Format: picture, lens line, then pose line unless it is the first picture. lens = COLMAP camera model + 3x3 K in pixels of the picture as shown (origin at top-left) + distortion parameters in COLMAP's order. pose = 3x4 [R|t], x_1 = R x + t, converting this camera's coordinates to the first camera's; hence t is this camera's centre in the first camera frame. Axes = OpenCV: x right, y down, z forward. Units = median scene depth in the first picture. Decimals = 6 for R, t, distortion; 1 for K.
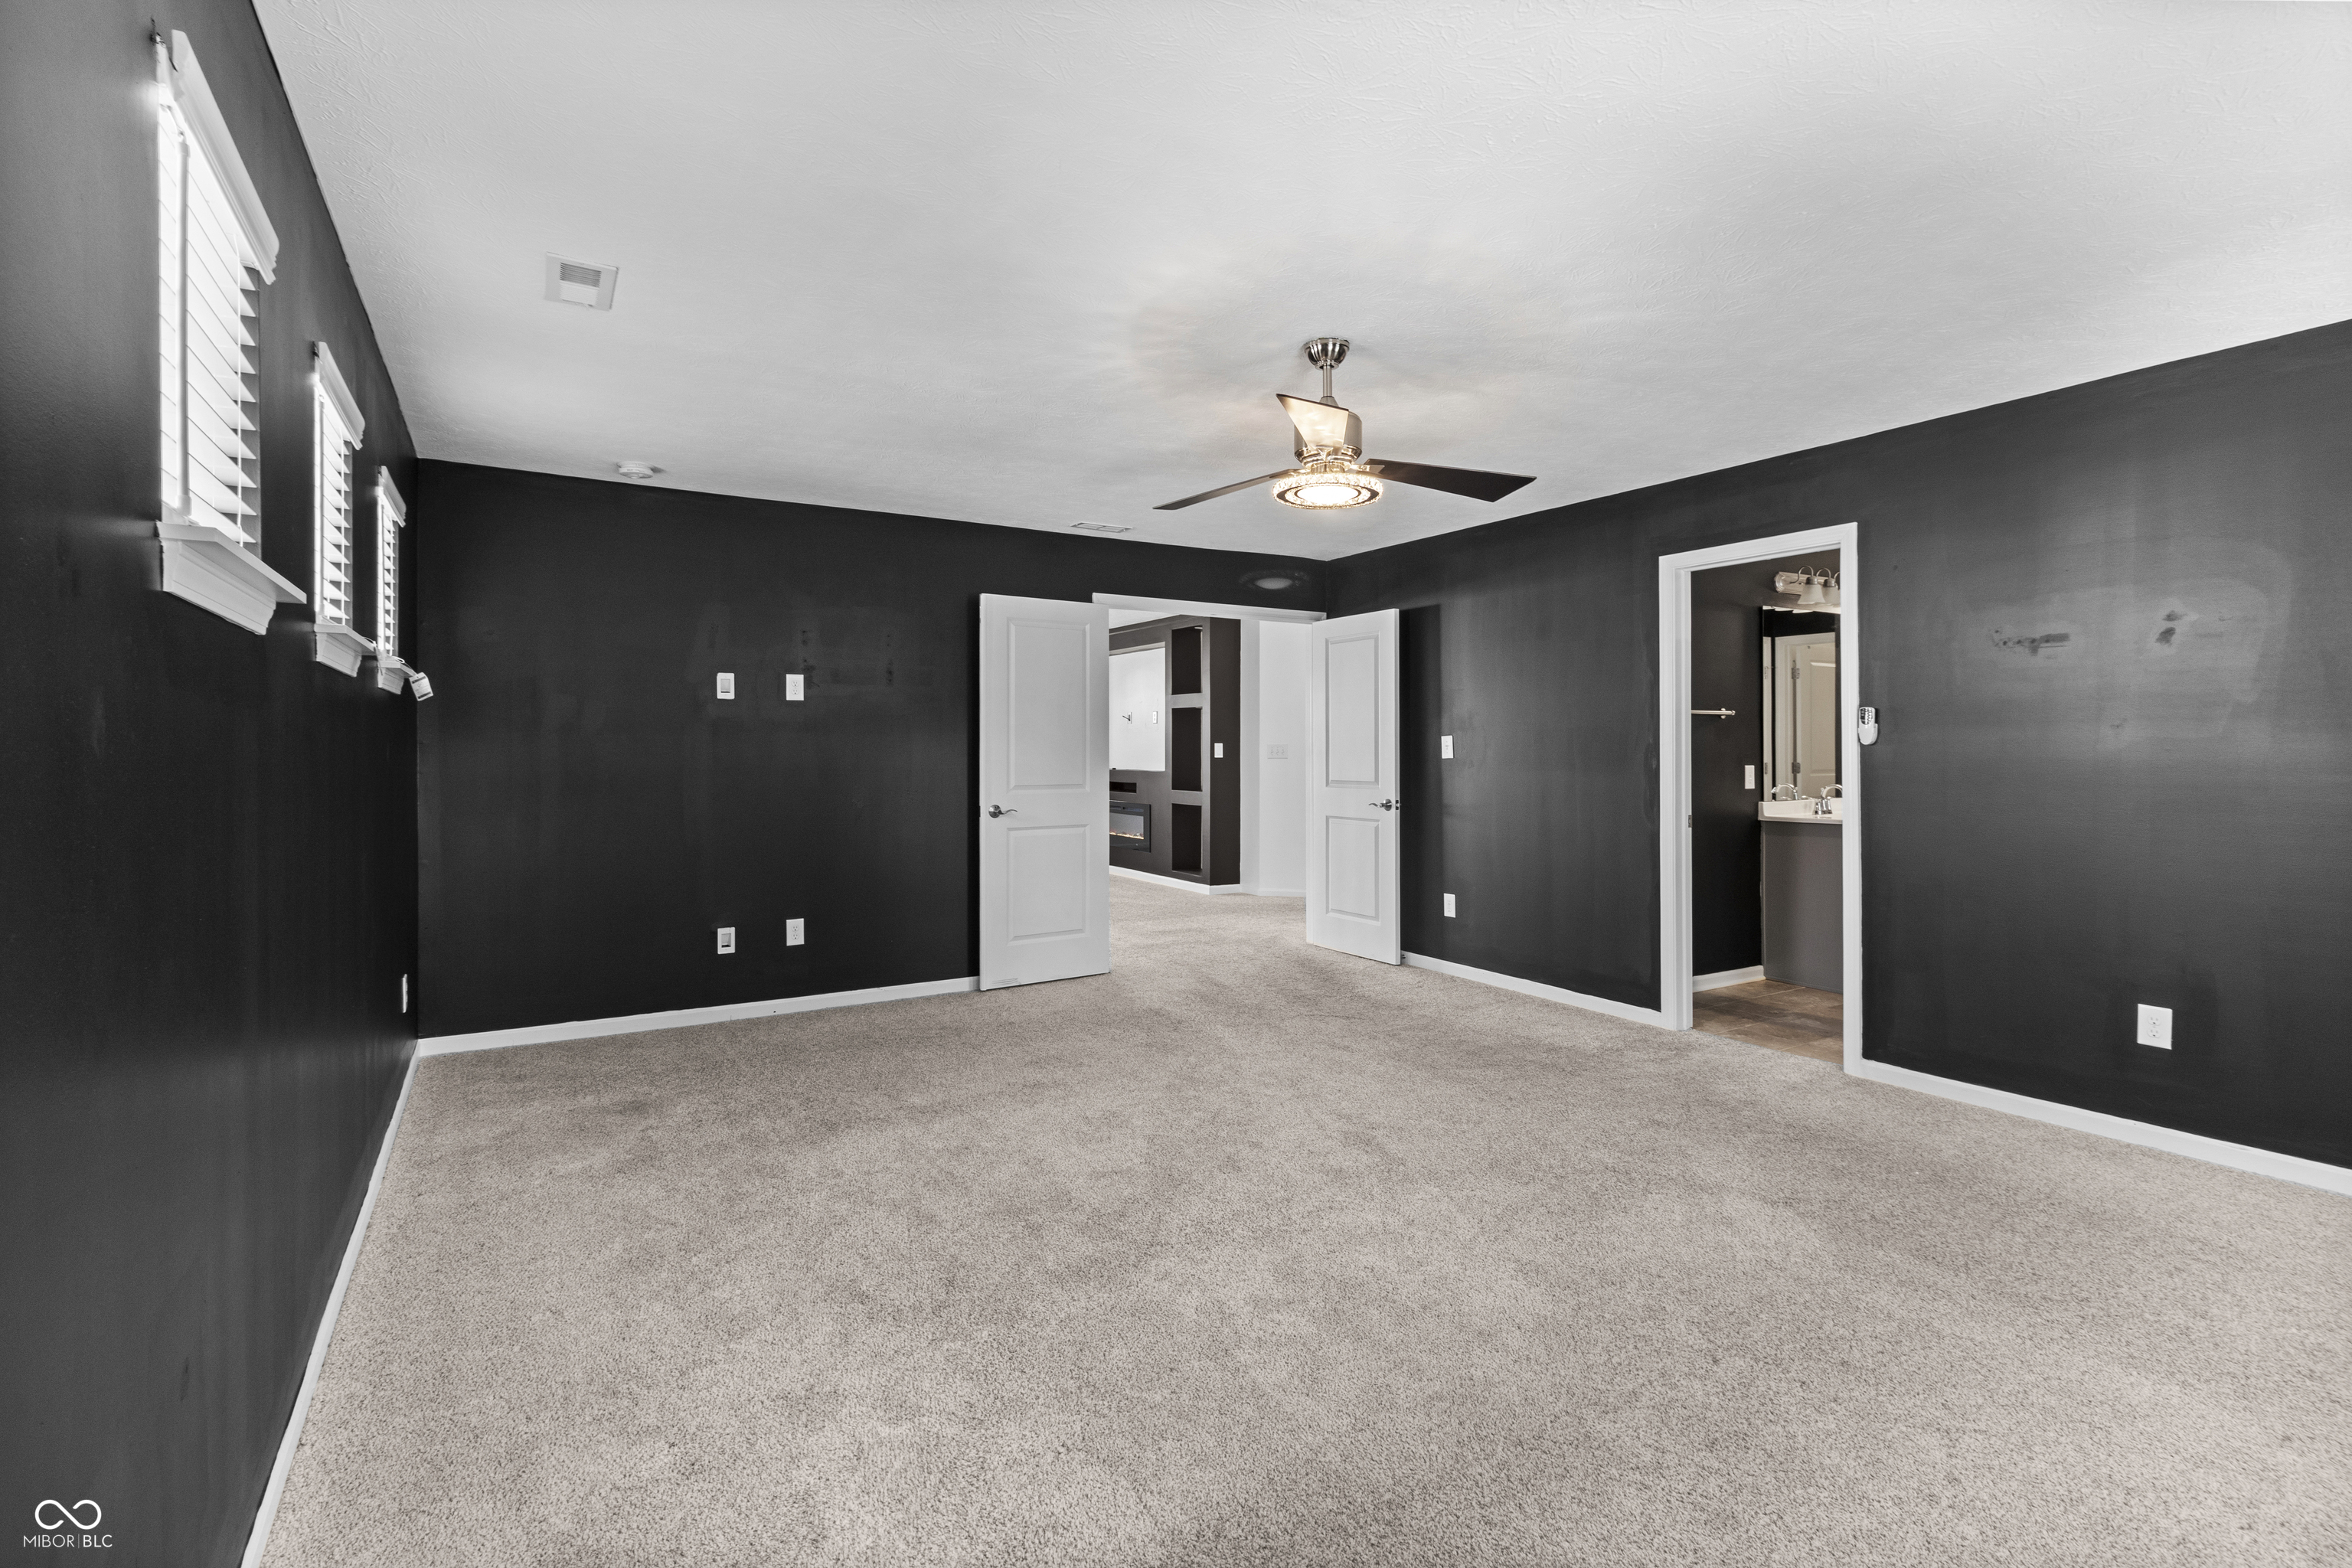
lens RADIAL K [[1104.4, 0, 1183.0], [0, 1104.4, 737.4], [0, 0, 1]] dist [-0.000765, -0.000249]
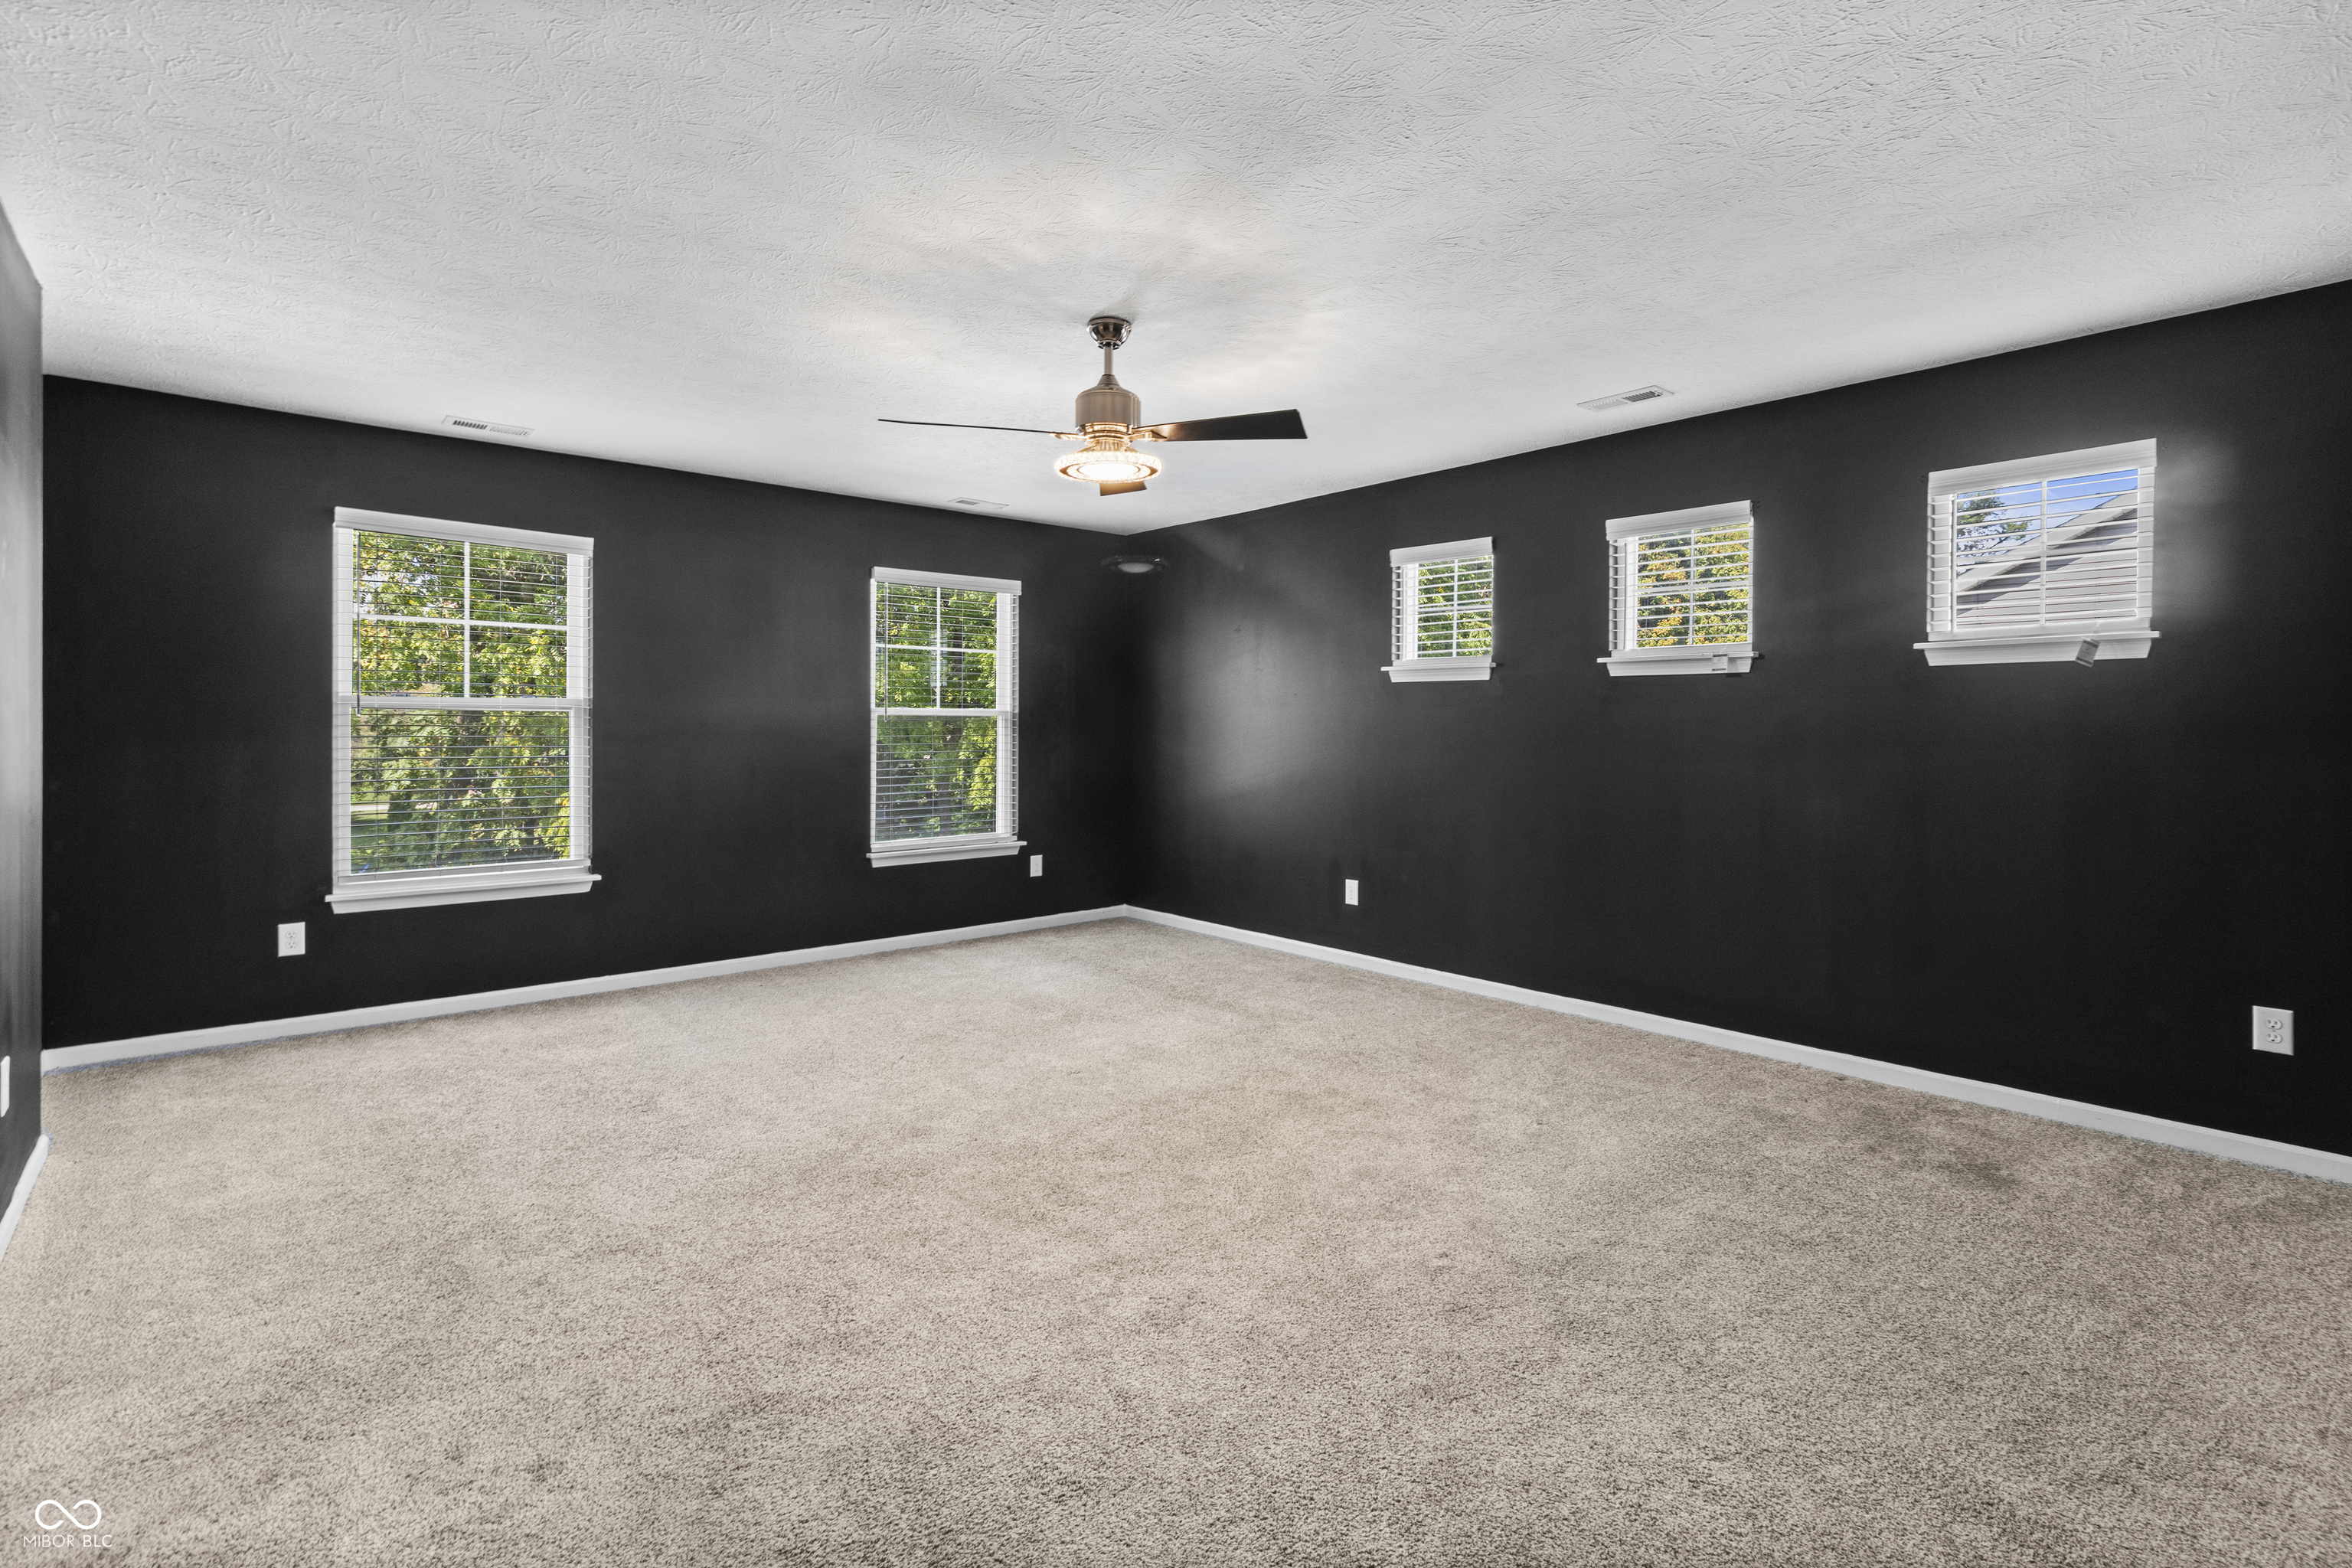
lens RADIAL K [[1104.4, 0, 1183.0], [0, 1104.4, 737.4], [0, 0, 1]] dist [-0.000765, -0.000249]
pose [[-0.990011, 0.005392, -0.140884, 0.170021], [0.005017, 0.999983, 0.003018, 0.017907], [0.140898, 0.002281, -0.990021, 1.646230]]
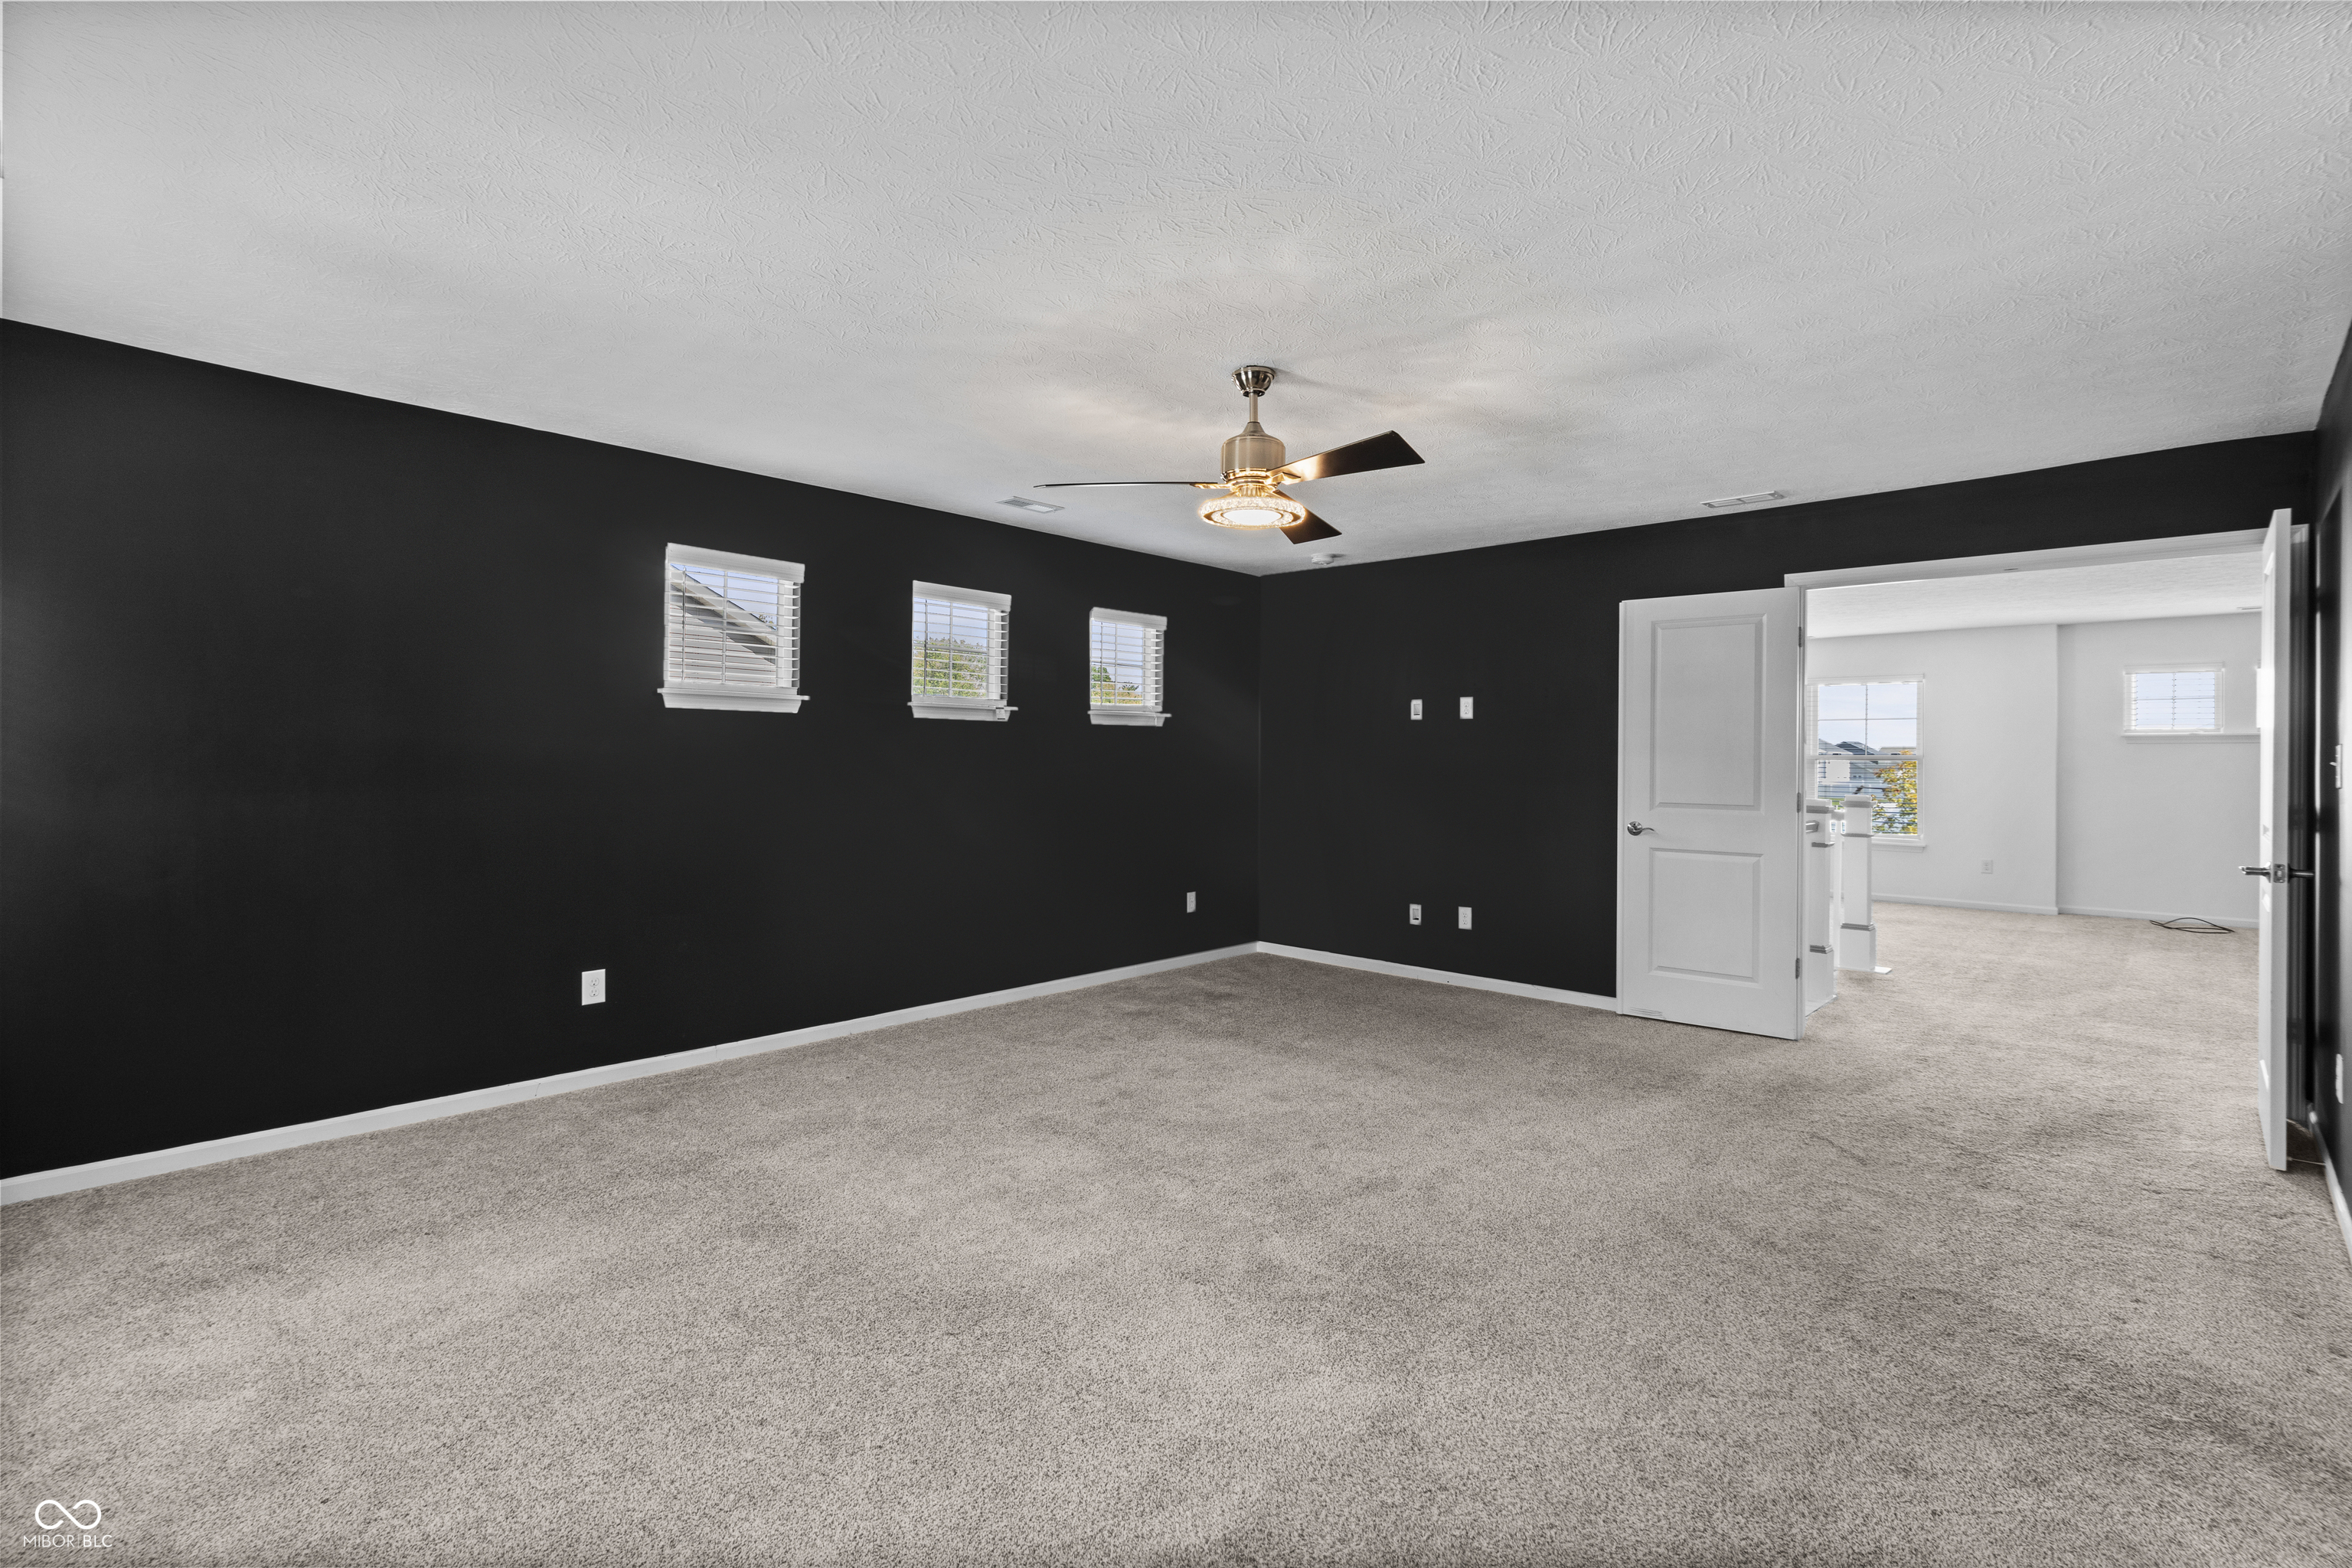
lens RADIAL K [[1093.6, 0, 1181.0], [0, 1093.6, 753.9], [0, 0, 1]] dist [0.000793, -0.000033]
pose [[0.260373, 0.000492, -0.965508, 0.903528], [0.001286, 0.999999, 0.000856, 0.001993], [0.965507, -0.001465, 0.260372, 0.542874]]
